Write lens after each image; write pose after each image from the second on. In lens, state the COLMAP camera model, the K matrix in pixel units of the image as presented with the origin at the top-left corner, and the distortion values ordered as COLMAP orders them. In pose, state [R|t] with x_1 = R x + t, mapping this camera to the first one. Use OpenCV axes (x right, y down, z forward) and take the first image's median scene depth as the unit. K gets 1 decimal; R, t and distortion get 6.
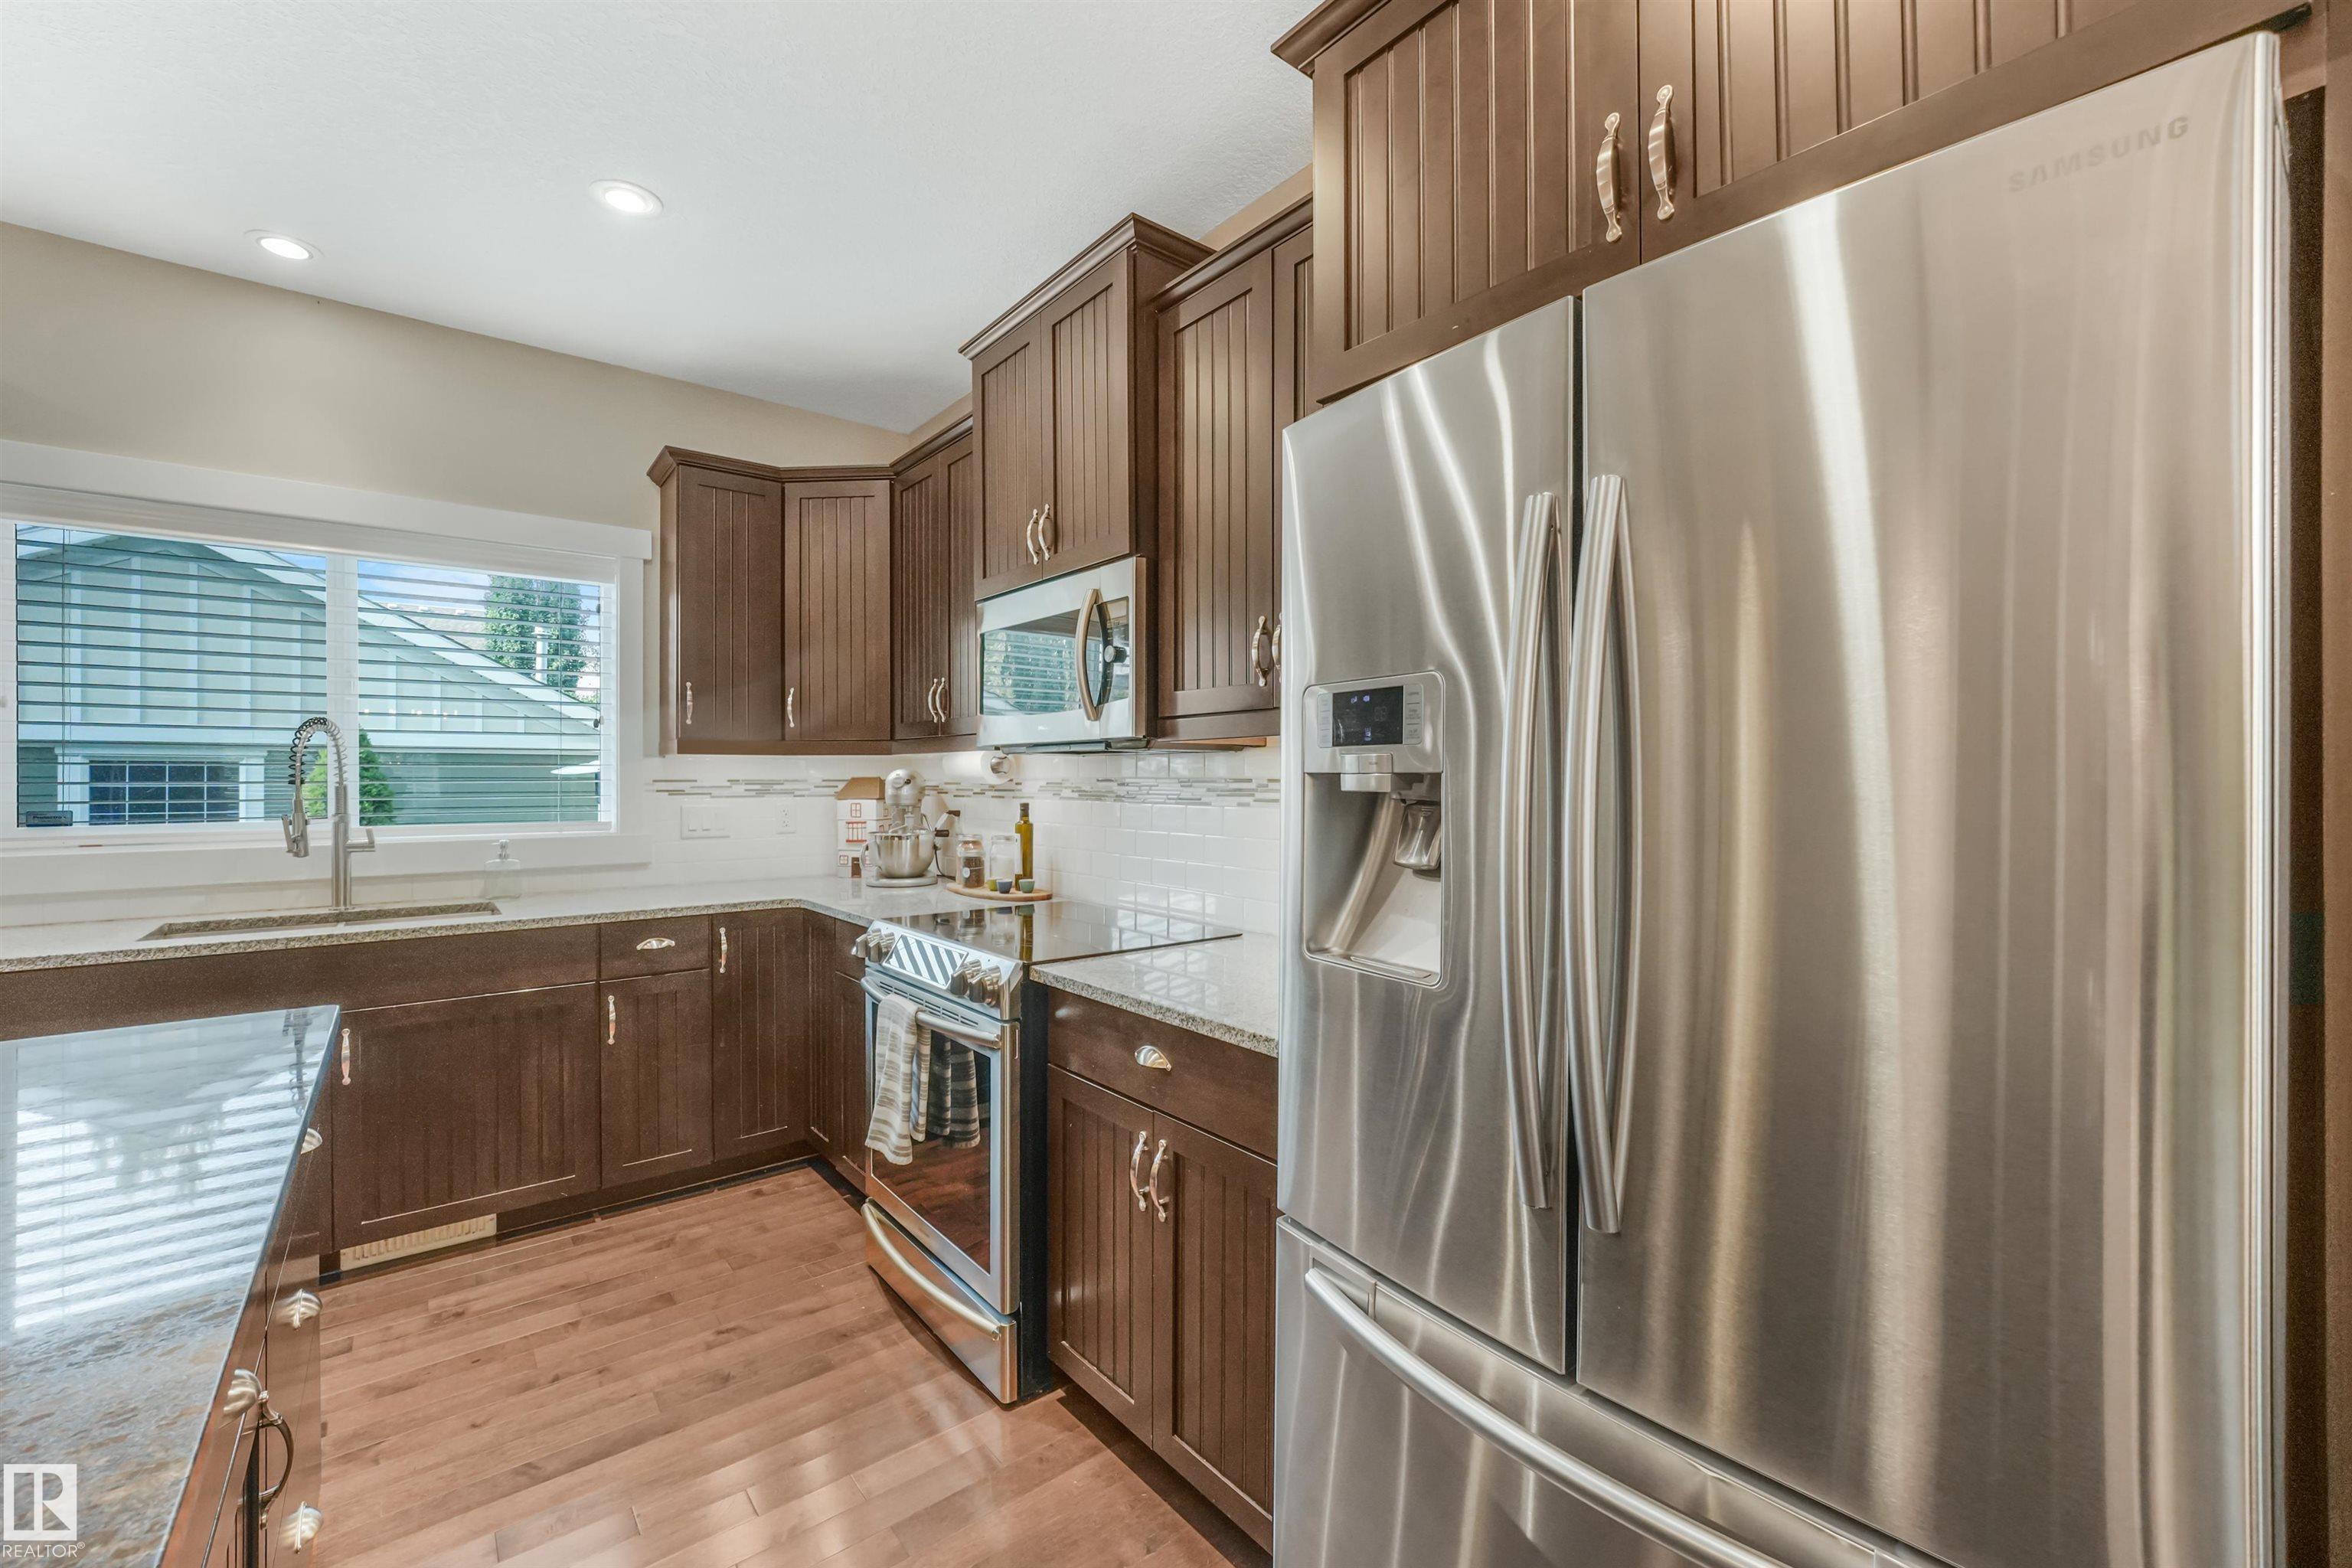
lens RADIAL K [[961.9, 0, 1182.0], [0, 961.9, 777.0], [0, 0, 1]] dist [-0.024293, -0.000352]
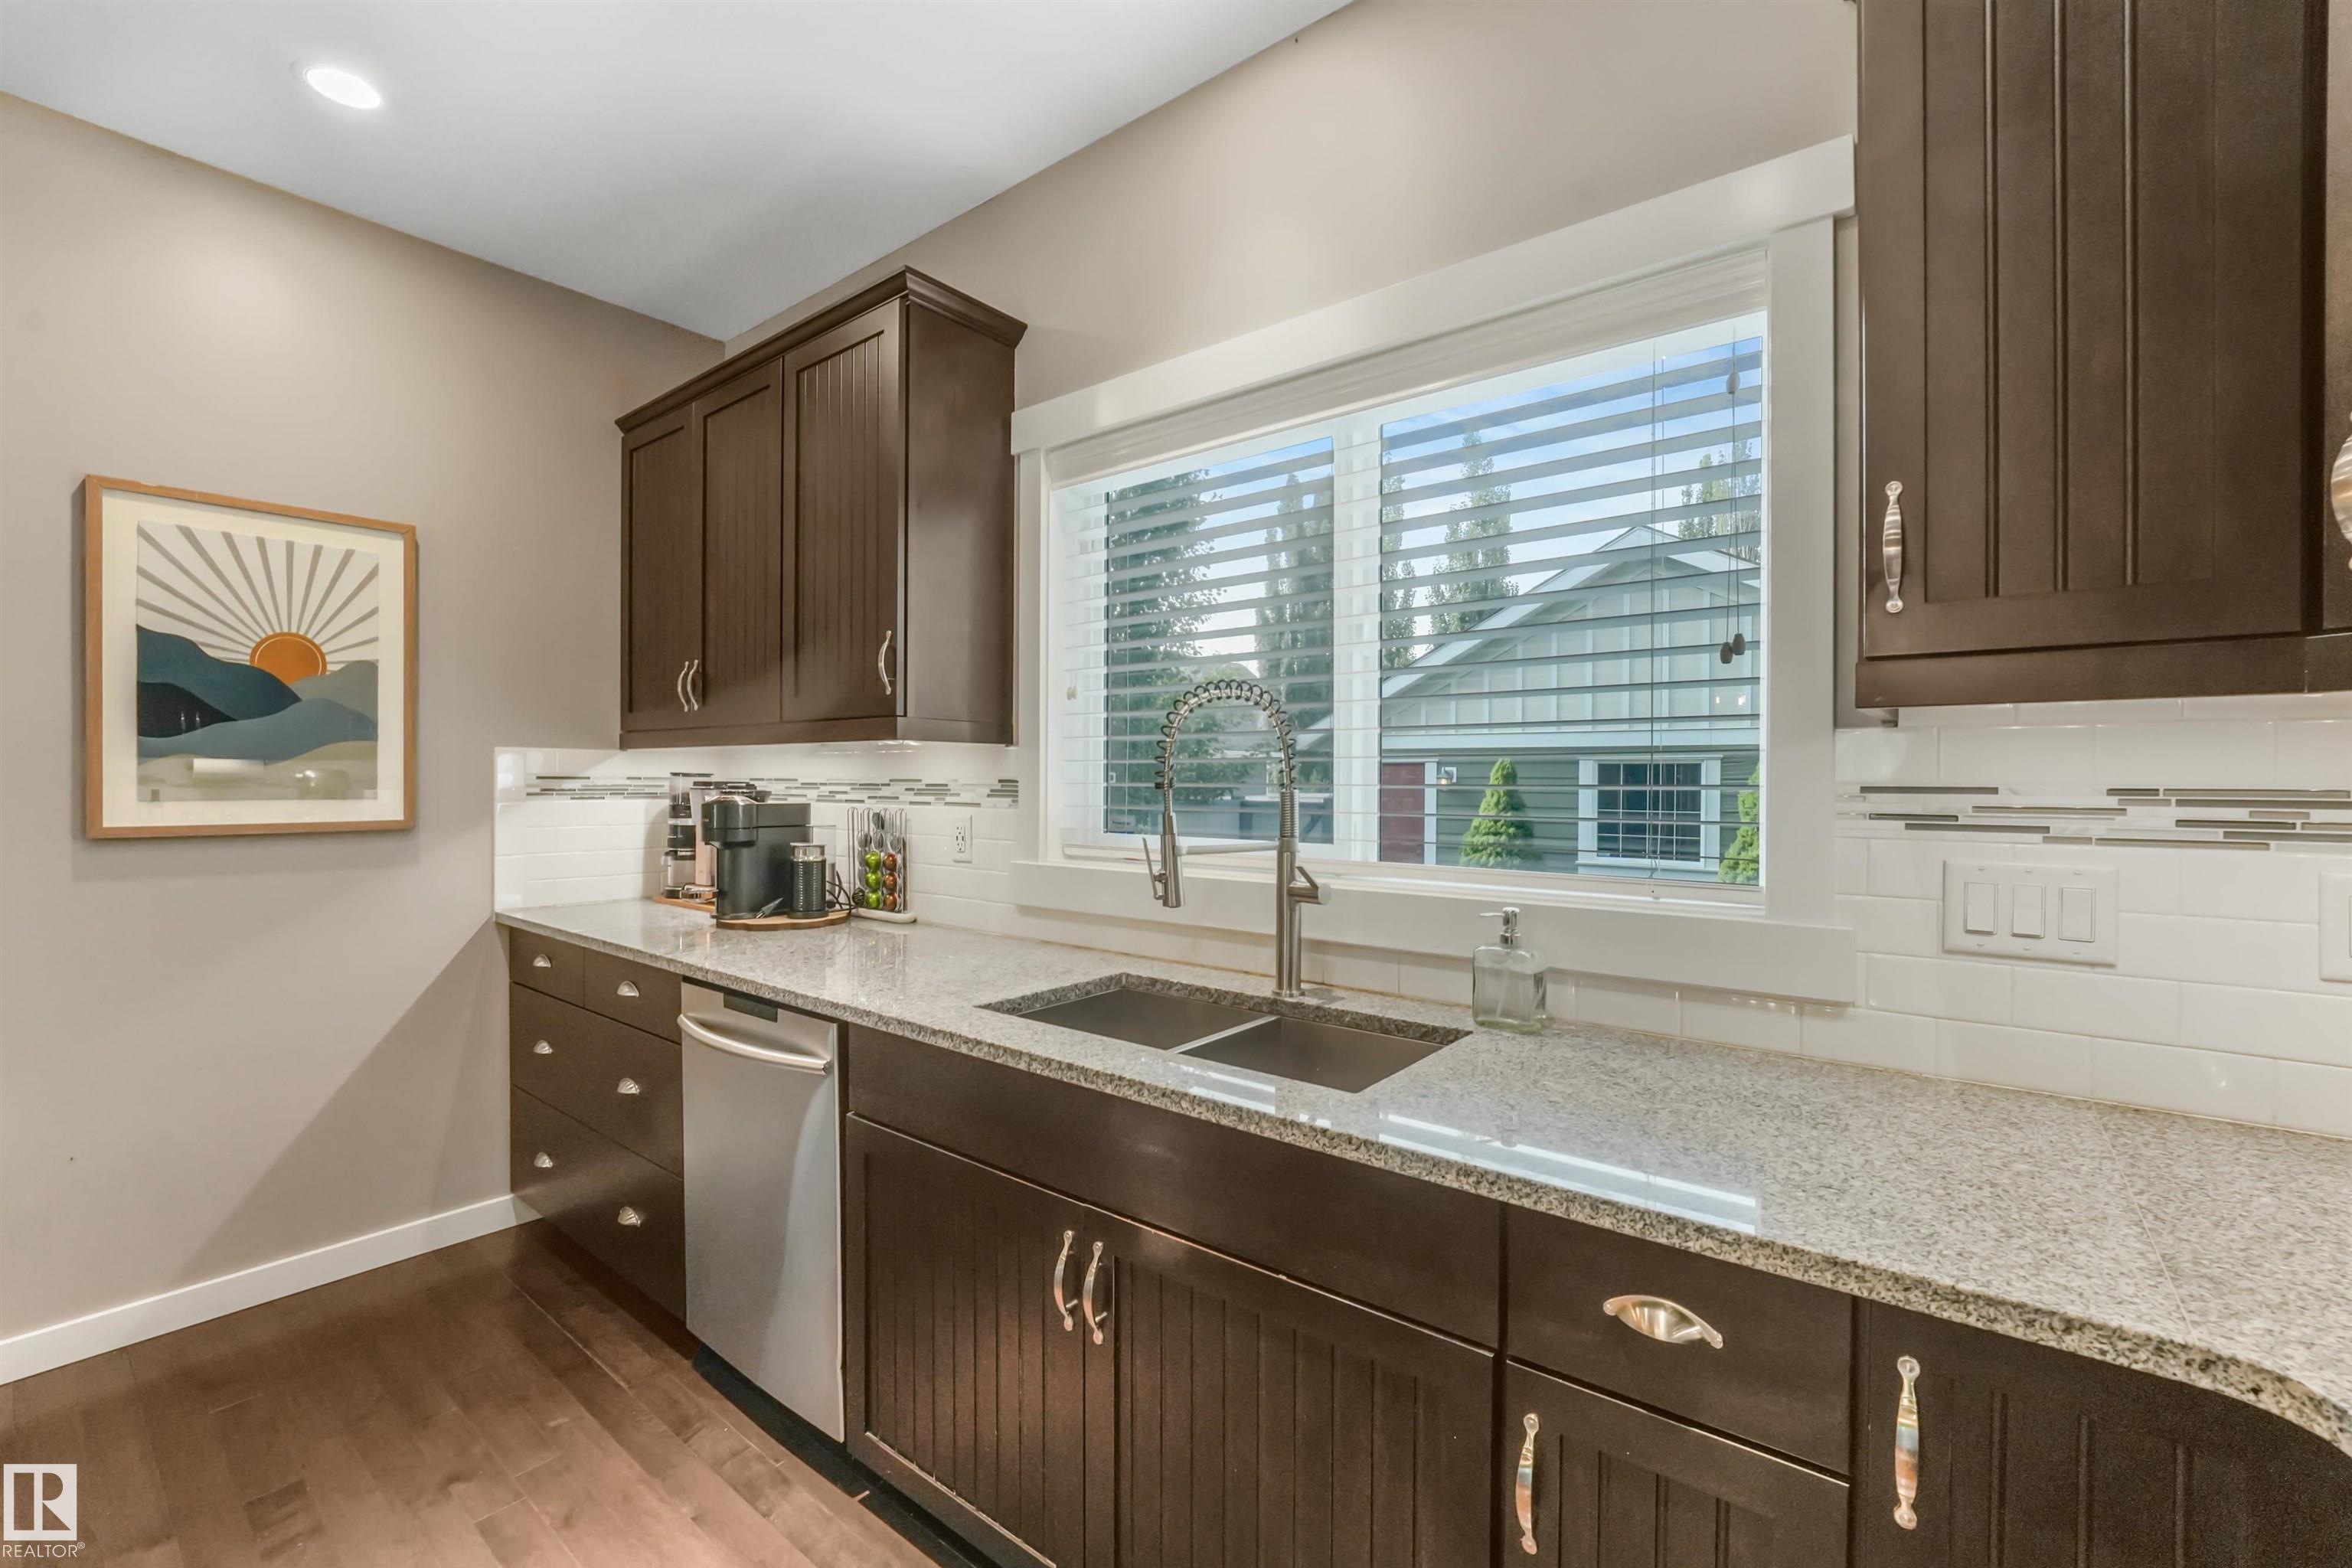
lens RADIAL K [[961.9, 0, 1180.7], [0, 961.9, 781.9], [0, 0, 1]] dist [-0.024293, -0.000352]
pose [[0.189851, 0.006354, -0.981792, -0.239659], [-0.004895, 0.999973, 0.005525, 0.000682], [0.981801, 0.003757, 0.189877, 0.672883]]
